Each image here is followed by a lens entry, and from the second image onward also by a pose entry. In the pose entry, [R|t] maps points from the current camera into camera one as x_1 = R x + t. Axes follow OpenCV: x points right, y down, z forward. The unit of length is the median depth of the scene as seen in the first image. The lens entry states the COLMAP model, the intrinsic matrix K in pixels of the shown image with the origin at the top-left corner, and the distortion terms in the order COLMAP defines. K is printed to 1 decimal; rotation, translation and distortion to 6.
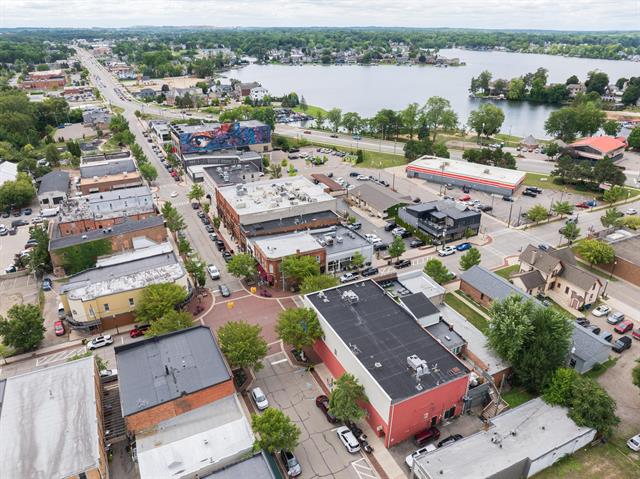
lens RADIAL K [[452.0, 0, 320.0], [0, 452.0, 239.5], [0, 0, 1]] dist [-0.052353, 0.038670]
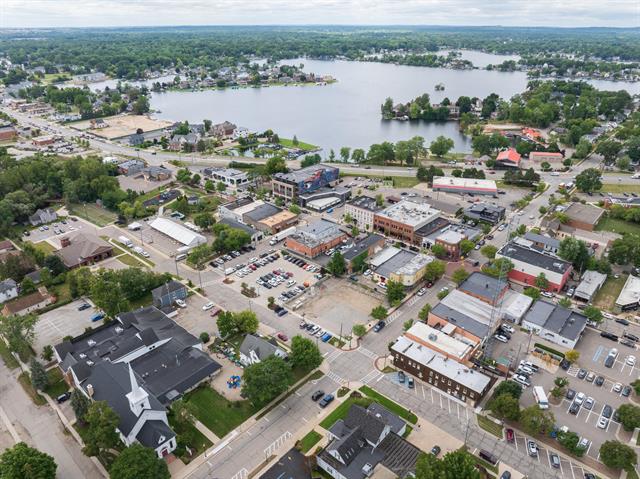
lens RADIAL K [[452.0, 0, 320.0], [0, 452.0, 239.5], [0, 0, 1]] dist [-0.052353, 0.038670]
pose [[0.926769, -0.167730, 0.336103, -0.811395], [0.165738, 0.985555, 0.034831, -0.090245], [-0.337090, 0.023424, 0.941181, -0.451824]]
